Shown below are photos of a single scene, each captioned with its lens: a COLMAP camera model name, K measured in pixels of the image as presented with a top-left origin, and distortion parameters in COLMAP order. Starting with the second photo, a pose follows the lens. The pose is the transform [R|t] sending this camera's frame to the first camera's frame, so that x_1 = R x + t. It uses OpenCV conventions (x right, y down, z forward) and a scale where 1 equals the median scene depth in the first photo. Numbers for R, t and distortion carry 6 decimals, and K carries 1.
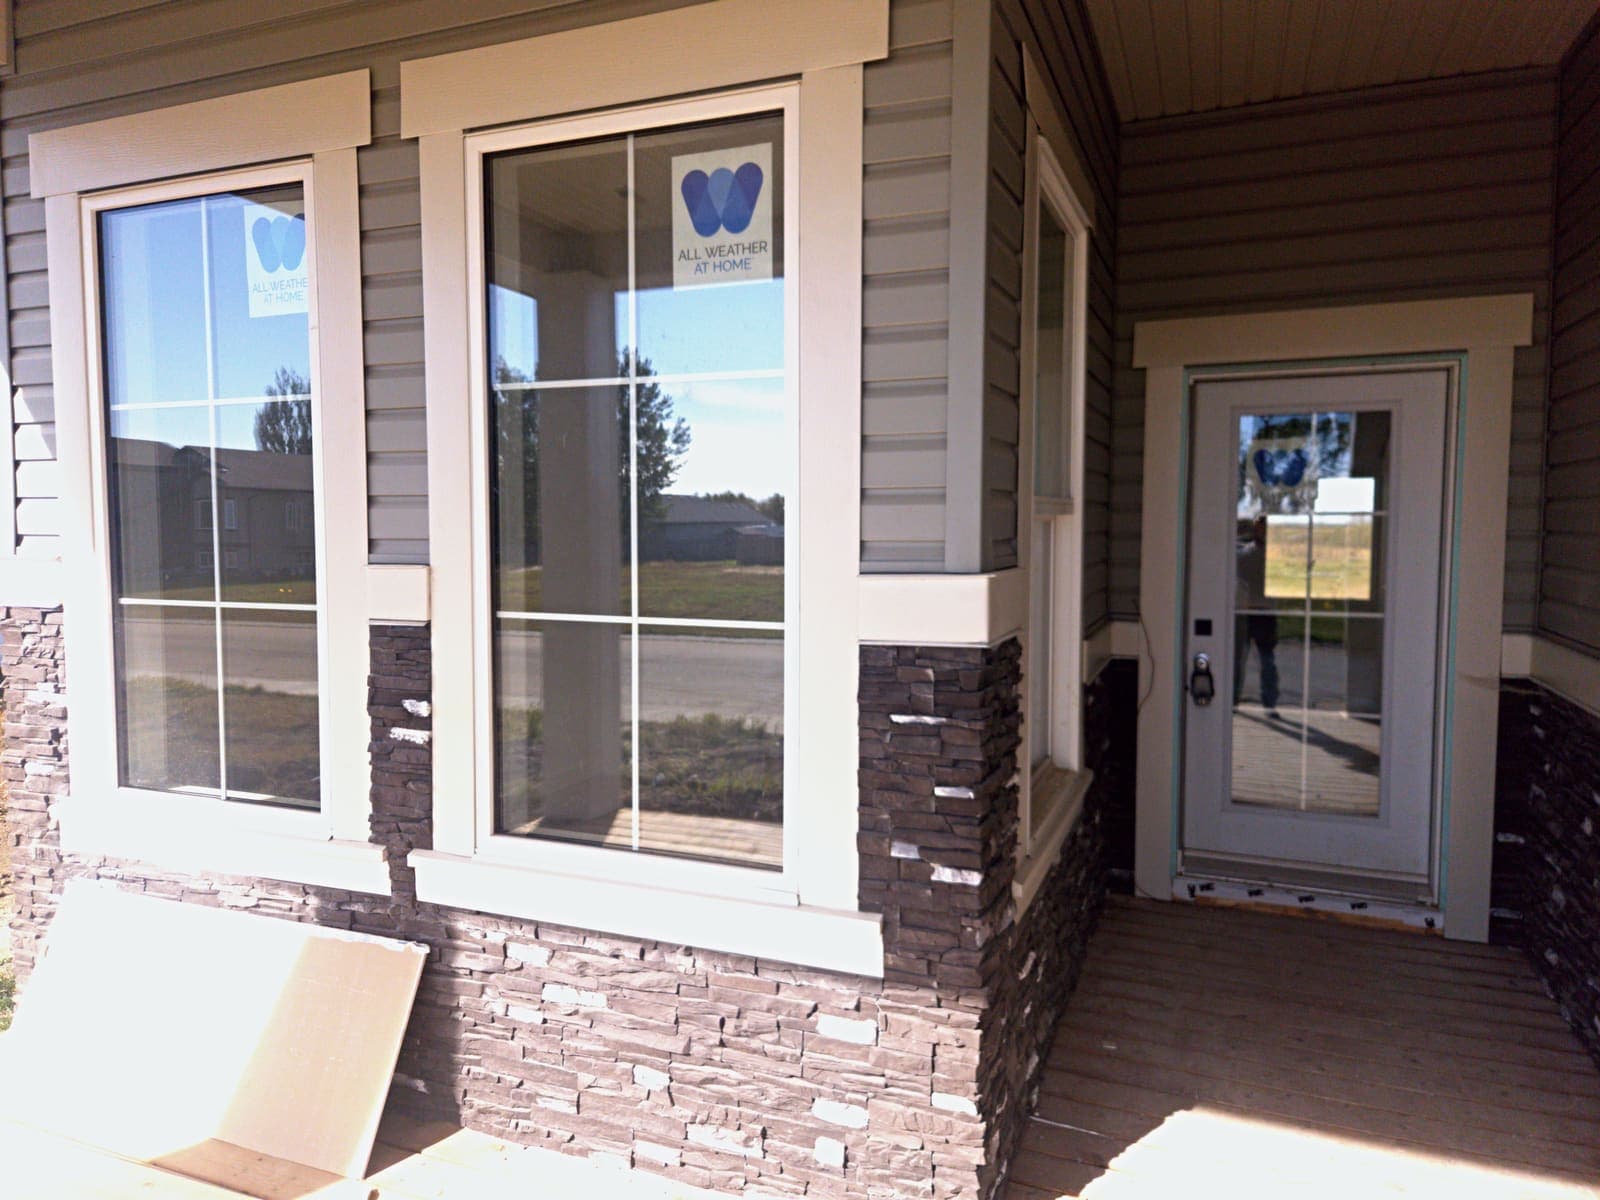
lens RADIAL K [[1074.5, 0, 794.6], [0, 1074.5, 591.1], [0, 0, 1]] dist [0.049417, -0.008350]
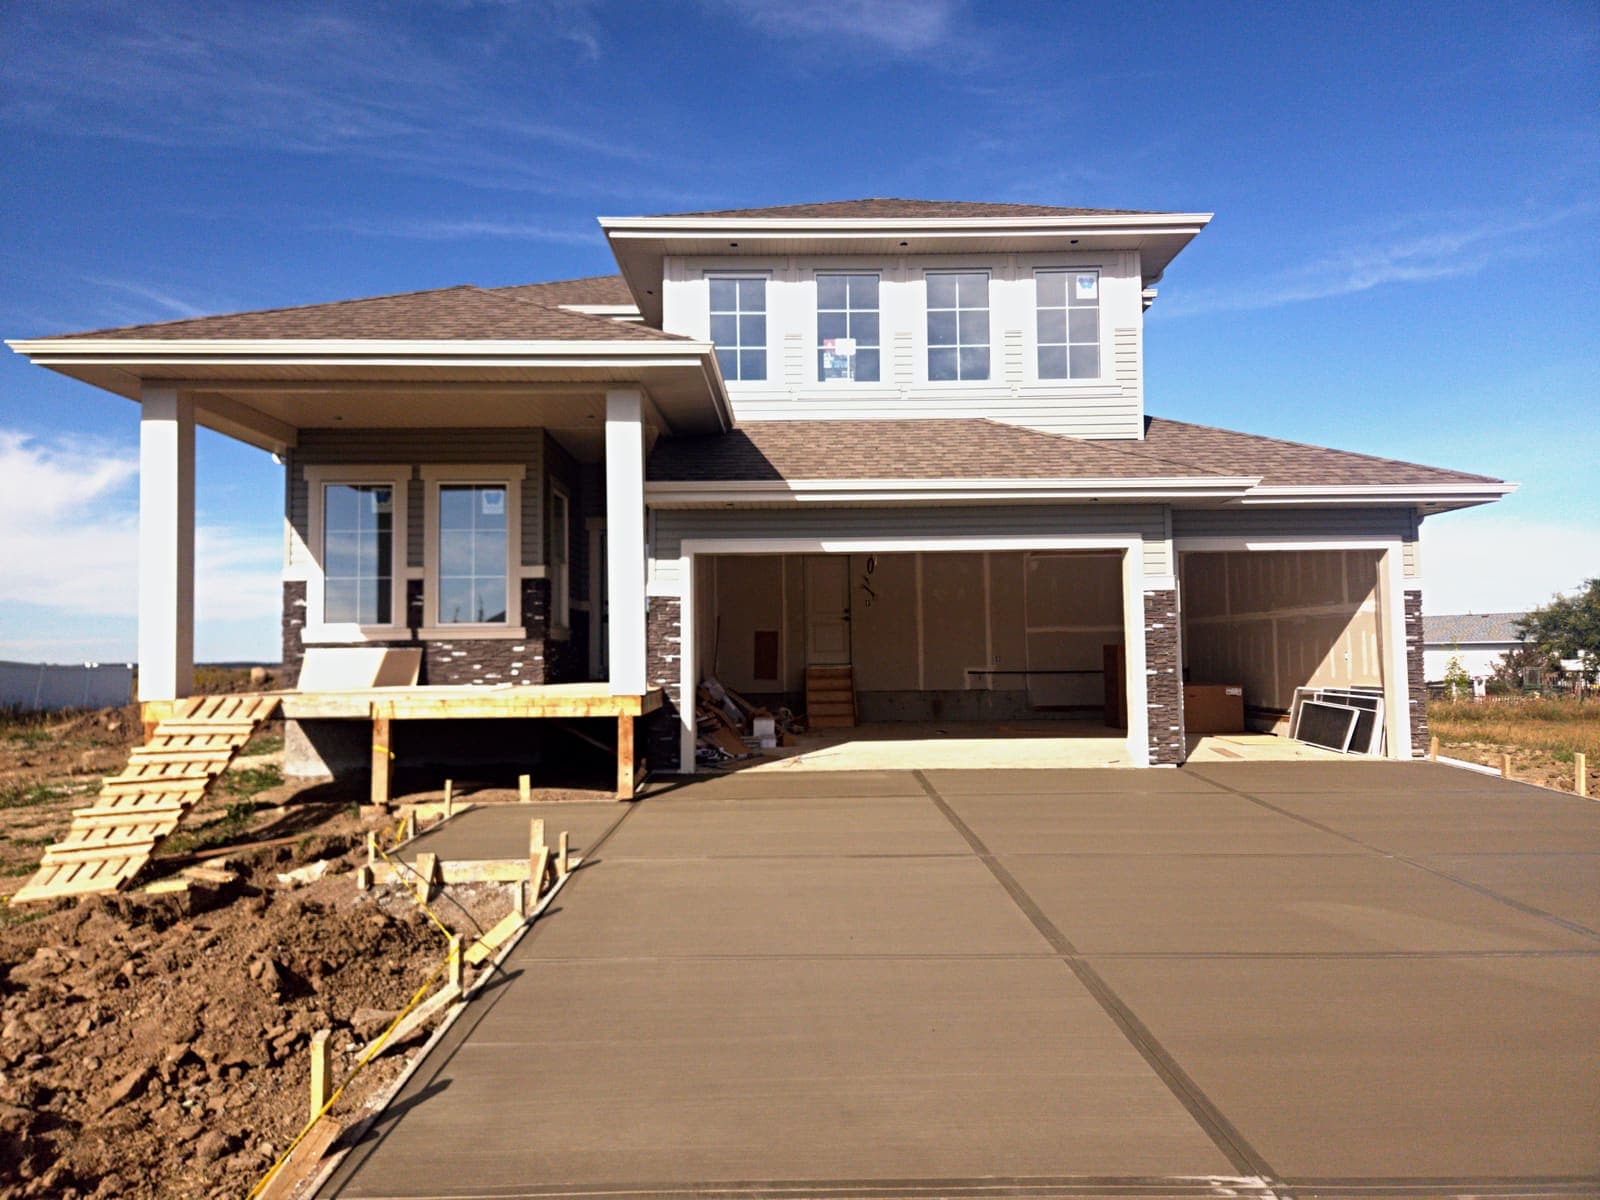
lens RADIAL K [[1074.5, 0, 806.2], [0, 1074.5, 597.5], [0, 0, 1]] dist [0.049417, -0.008350]
pose [[0.915346, 0.012188, 0.402484, -0.713392], [0.033733, 0.993707, -0.106809, 0.674872], [-0.401253, 0.111345, 0.909175, -3.985906]]
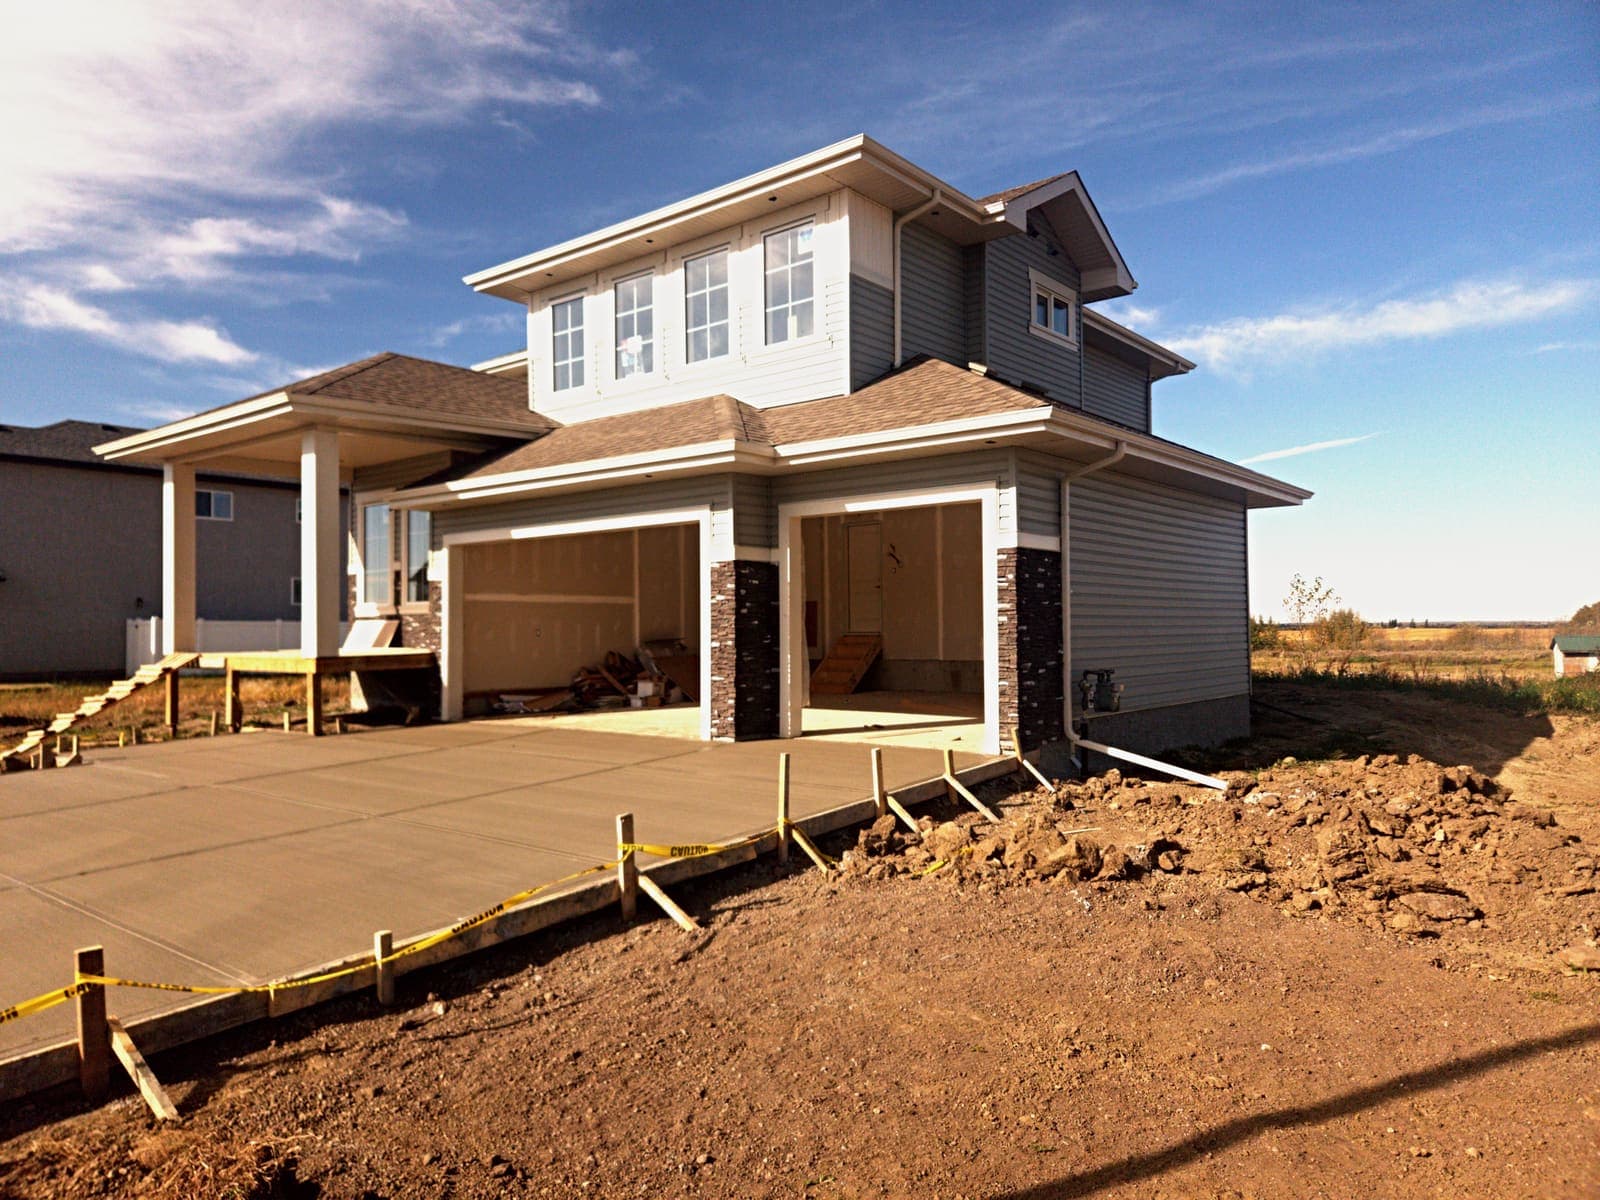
lens RADIAL K [[1074.5, 0, 846.0], [0, 1074.5, 602.6], [0, 0, 1]] dist [0.049417, -0.008350]
pose [[0.962674, -0.016522, -0.270158, 4.011519], [-0.004454, 0.997033, -0.076844, 0.715553], [0.270626, 0.075179, 0.959745, -4.525181]]
